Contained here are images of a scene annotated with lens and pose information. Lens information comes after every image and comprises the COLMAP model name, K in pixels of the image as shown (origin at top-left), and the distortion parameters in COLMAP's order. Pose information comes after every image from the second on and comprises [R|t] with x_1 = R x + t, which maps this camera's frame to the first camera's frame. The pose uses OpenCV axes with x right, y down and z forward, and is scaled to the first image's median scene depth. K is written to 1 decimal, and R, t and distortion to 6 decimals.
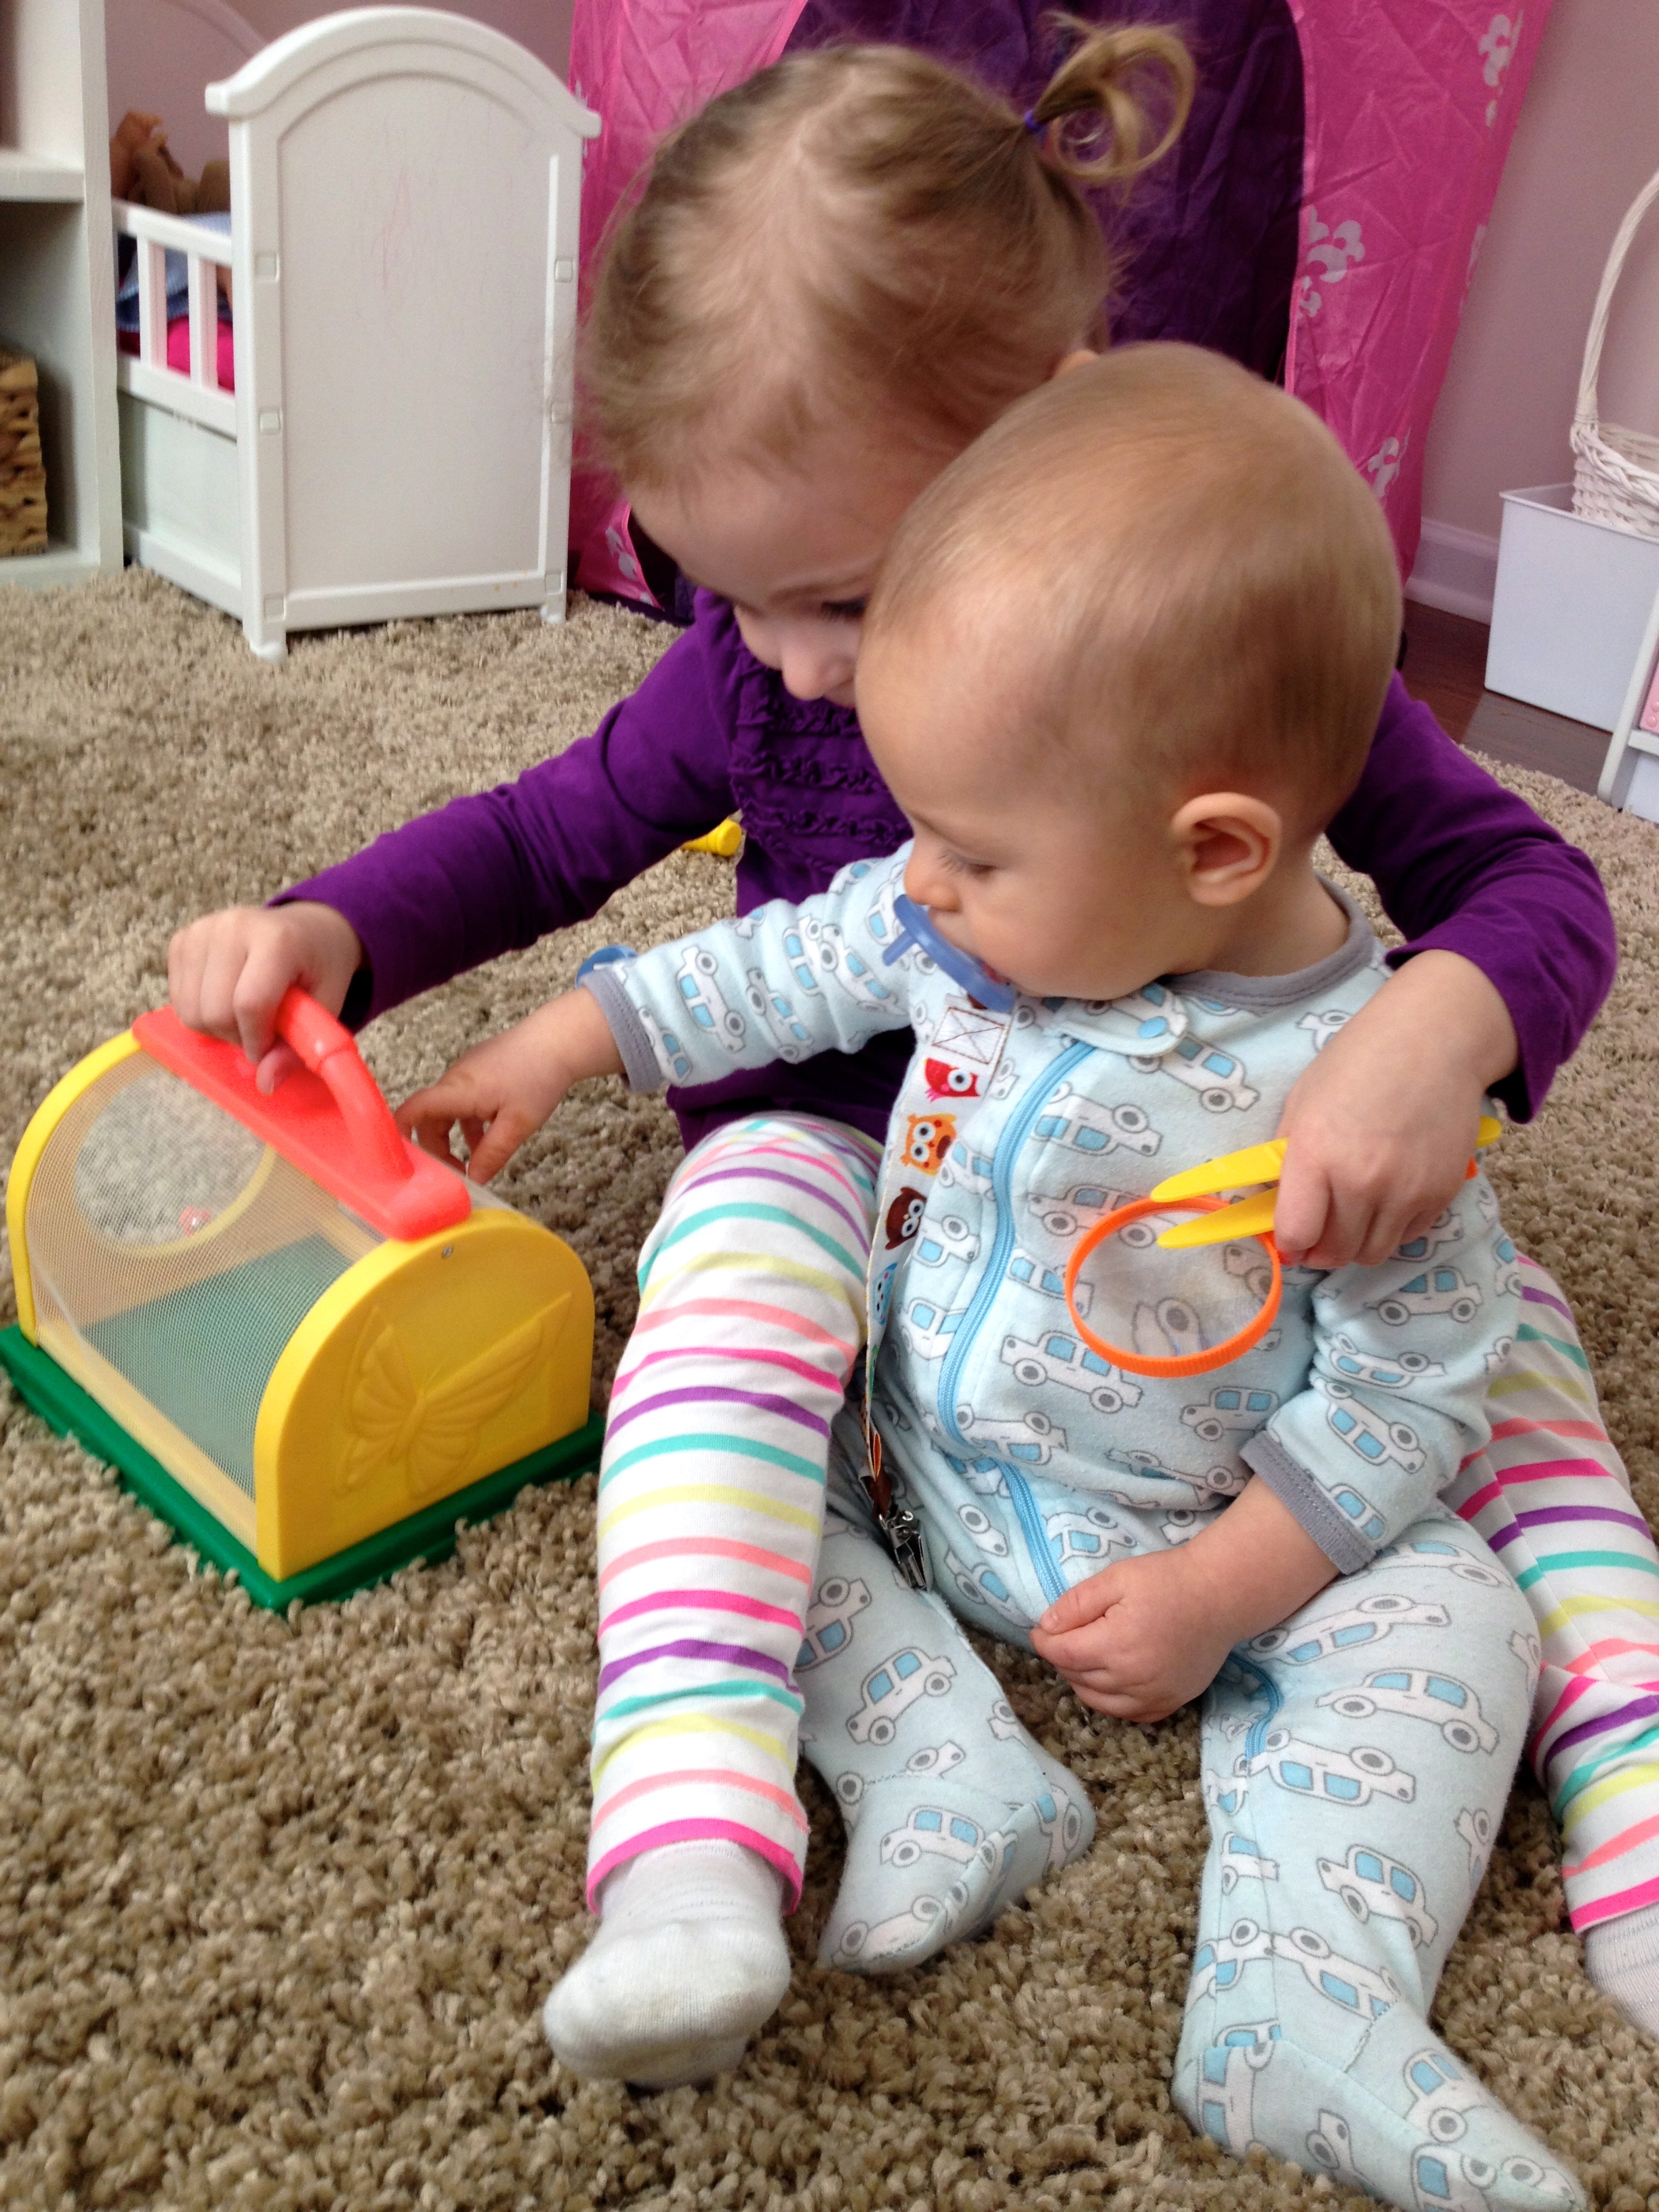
lens RADIAL K [[2194.7, 0, 663.5], [0, 2194.7, 1035.7], [0, 0, 1]] dist [0.018612, -0.134184]
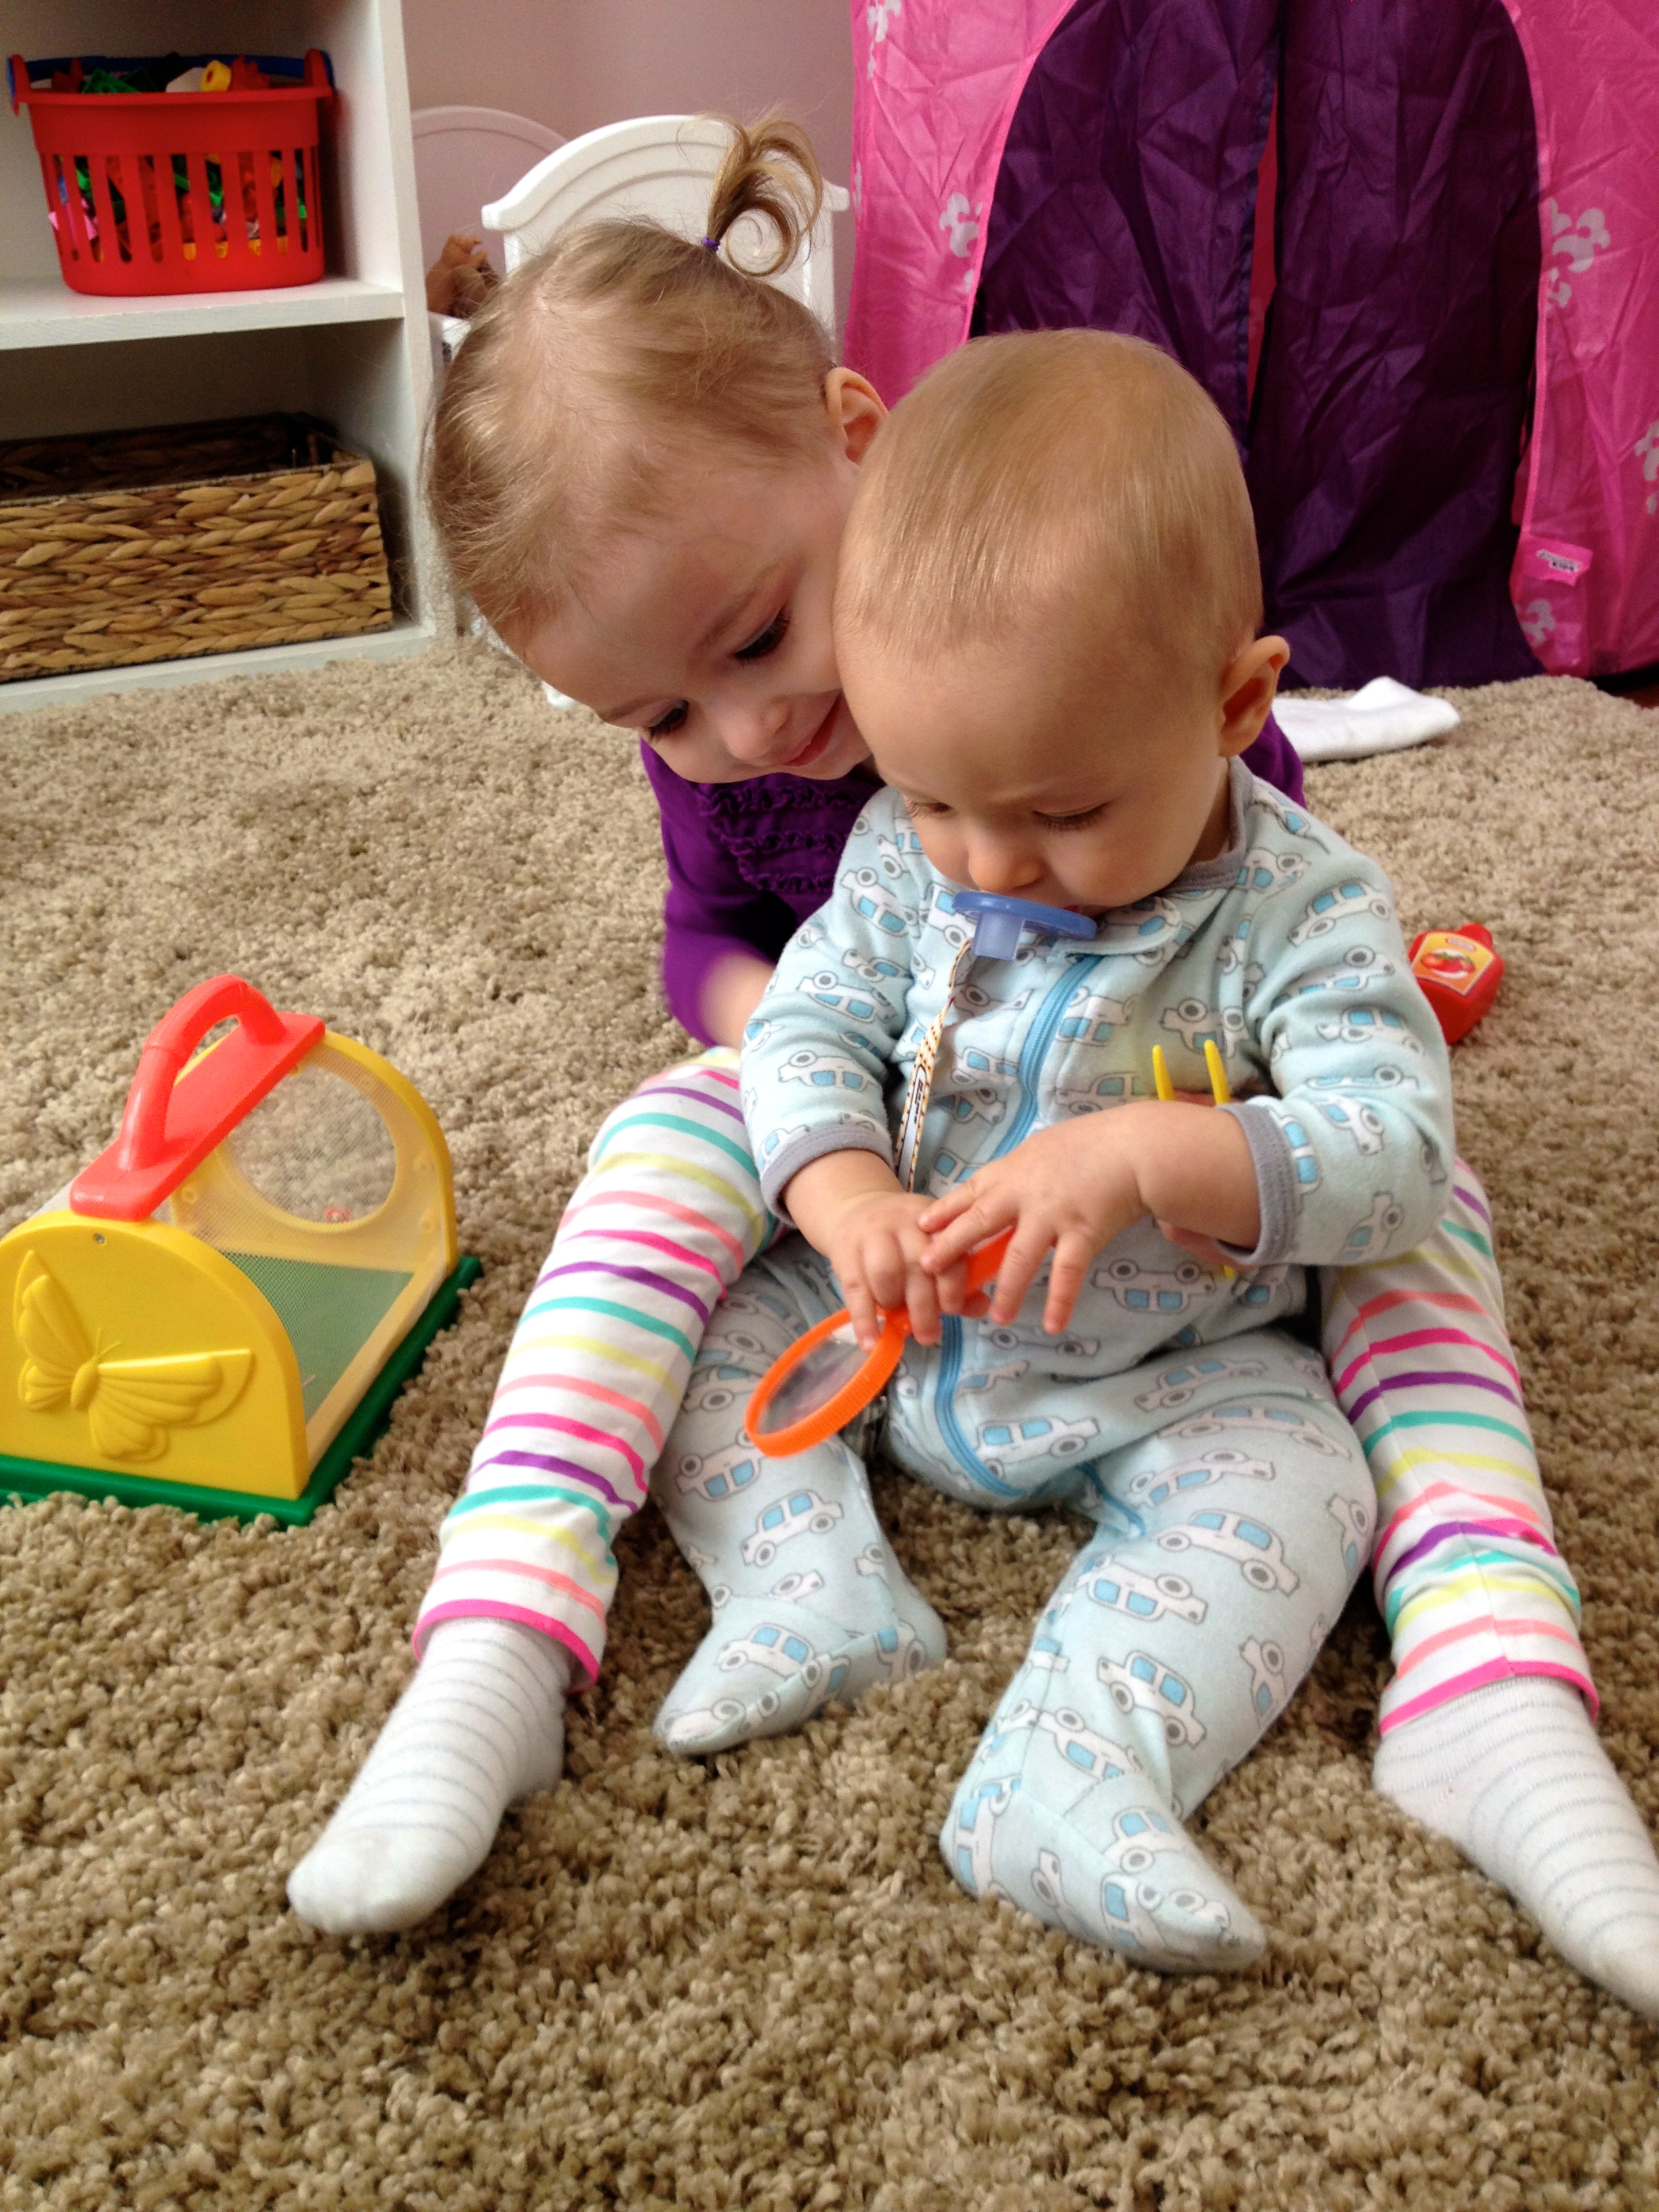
lens RADIAL K [[2297.5, 0, 829.5], [0, 2297.5, 1106.0], [0, 0, 1]] dist [0.060188, -0.251176]
pose [[0.966354, -0.016293, -0.256699, 0.388550], [0.008403, 0.999459, -0.031802, 0.108107], [0.257078, 0.028575, 0.965968, -0.142586]]
